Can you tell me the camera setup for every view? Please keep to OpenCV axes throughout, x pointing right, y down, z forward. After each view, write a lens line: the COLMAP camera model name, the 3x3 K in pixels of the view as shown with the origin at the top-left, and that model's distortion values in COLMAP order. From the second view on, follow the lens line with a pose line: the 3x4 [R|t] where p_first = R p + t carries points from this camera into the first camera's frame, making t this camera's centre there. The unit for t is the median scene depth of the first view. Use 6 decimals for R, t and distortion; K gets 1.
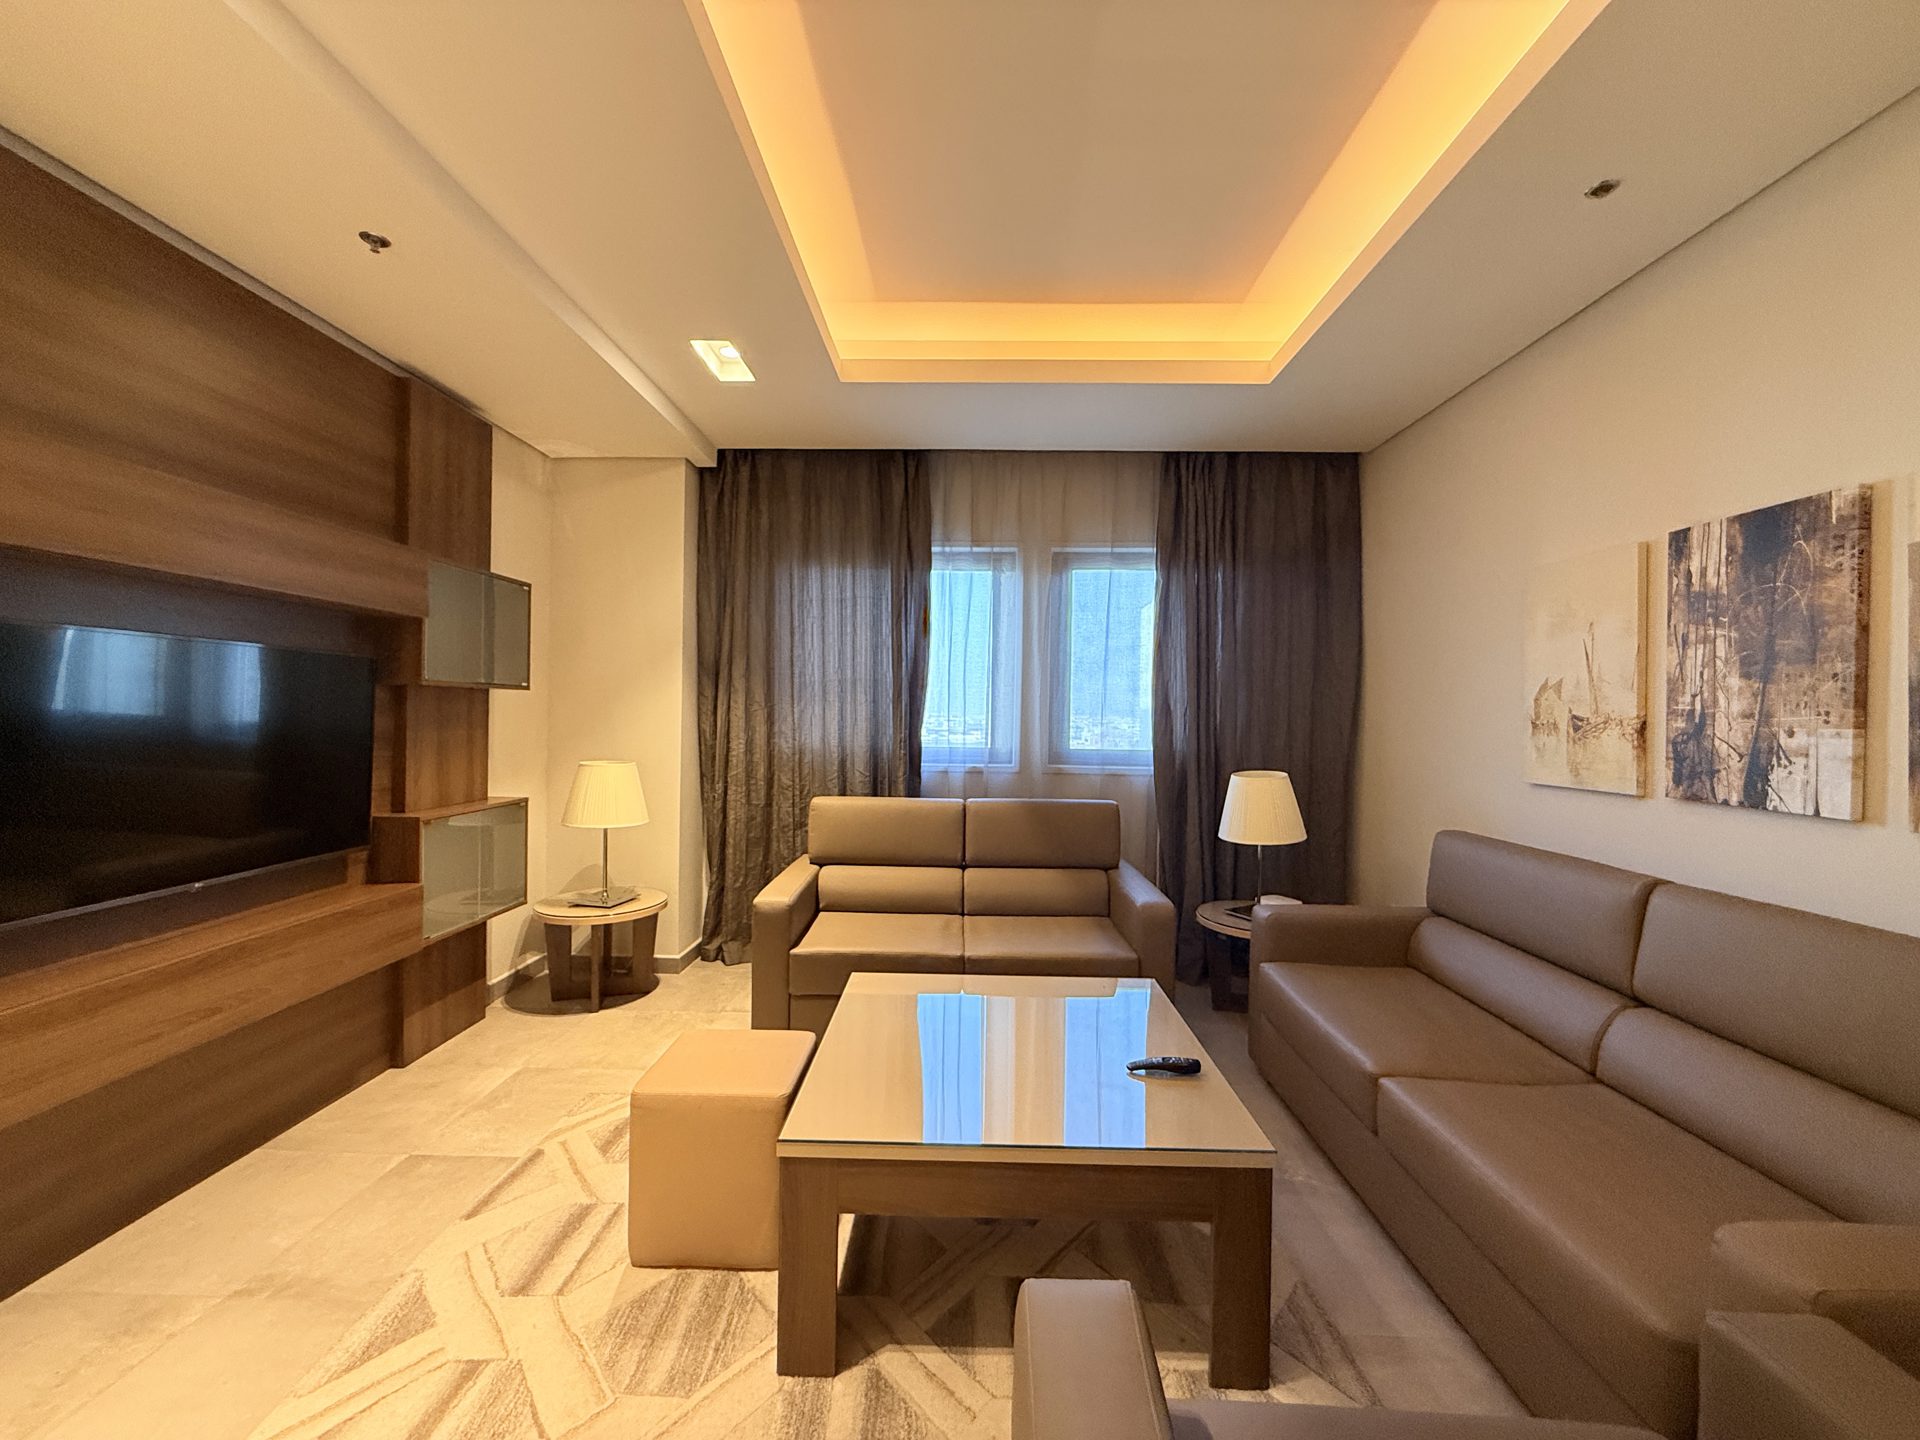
lens RADIAL K [[761.8, 0, 953.9], [0, 761.8, 716.4], [0, 0, 1]] dist [-0.006059, -0.000053]
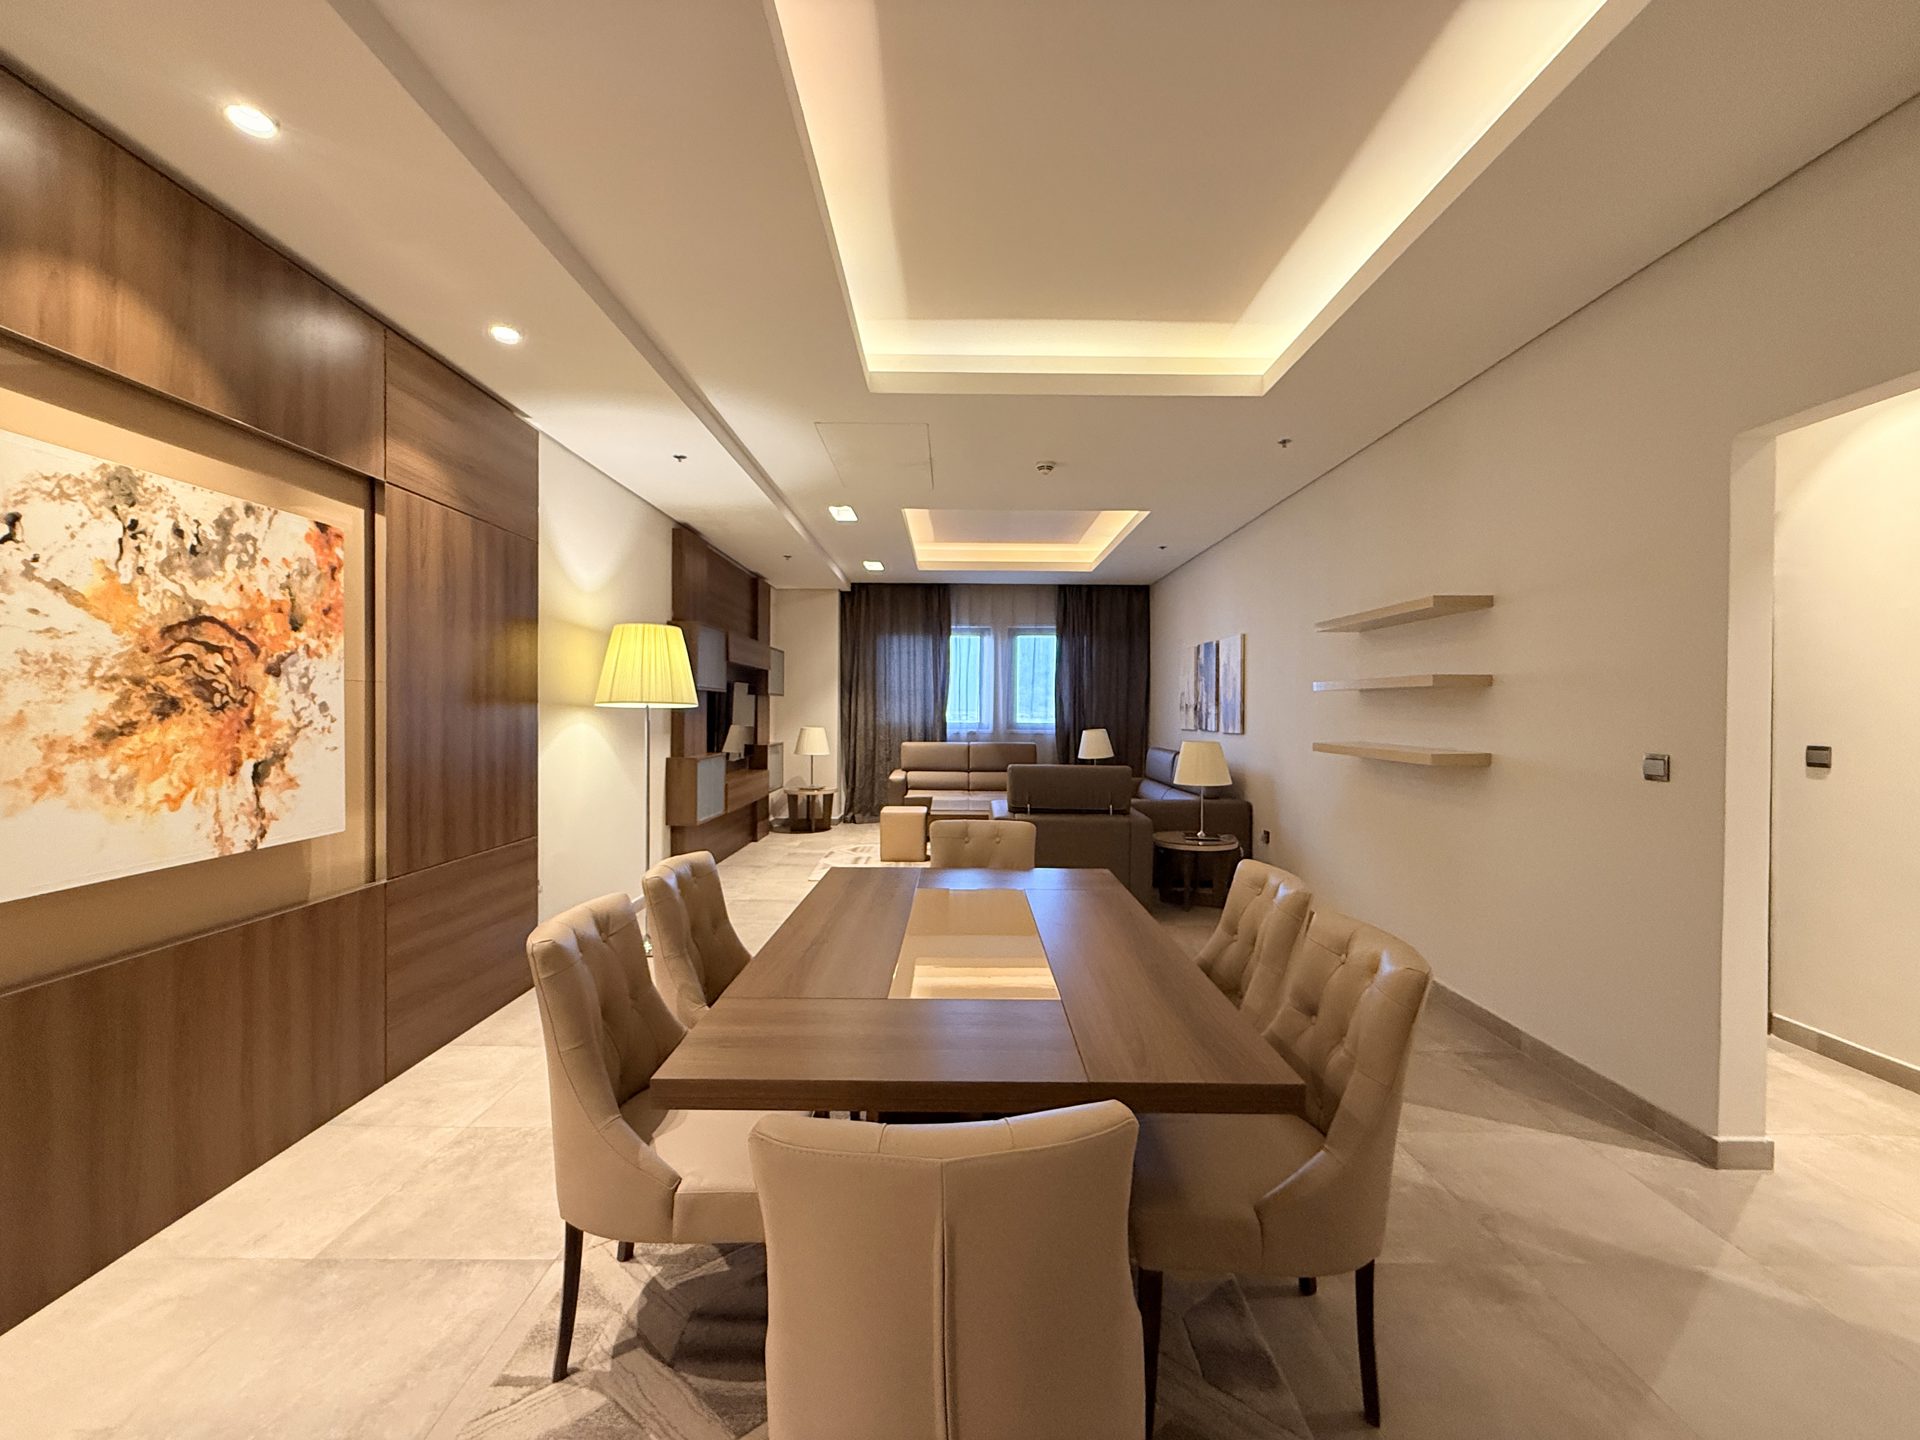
lens RADIAL K [[761.8, 0, 951.0], [0, 761.8, 717.4], [0, 0, 1]] dist [-0.006059, -0.000053]
pose [[0.999771, -0.006808, 0.020263, -0.119927], [0.006690, 0.999960, 0.005886, 0.026218], [-0.020303, -0.005749, 0.999777, -1.826729]]
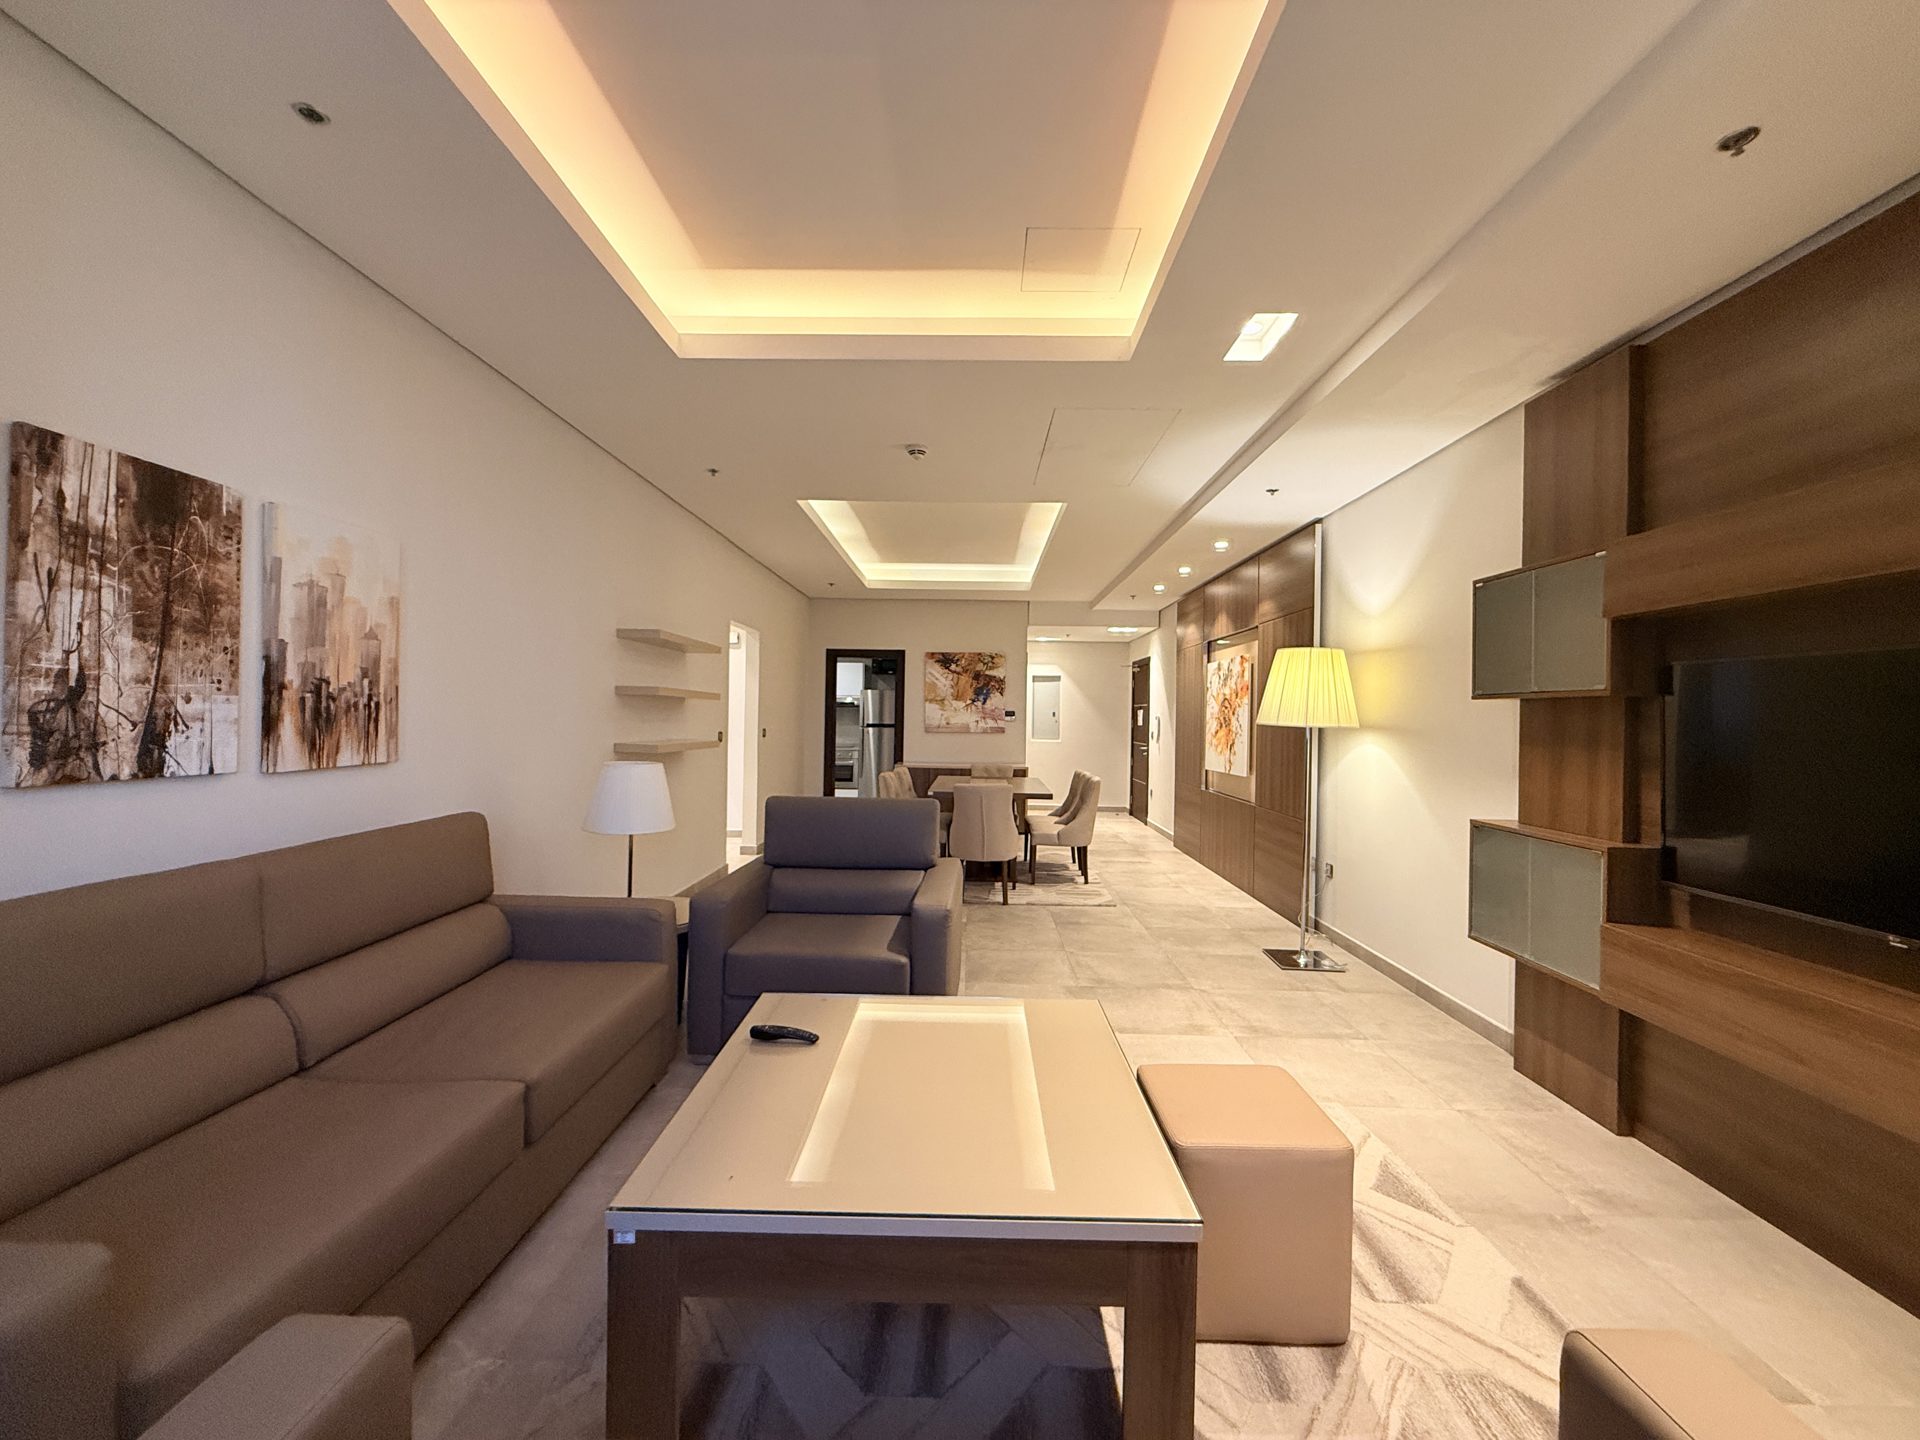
lens RADIAL K [[761.8, 0, 965.5], [0, 761.8, 716.1], [0, 0, 1]] dist [-0.006059, -0.000053]
pose [[-0.999401, -0.031572, -0.014195, 0.039429], [-0.031584, 0.999501, 0.000663, 0.008069], [0.014167, 0.001111, -0.999899, 1.522230]]
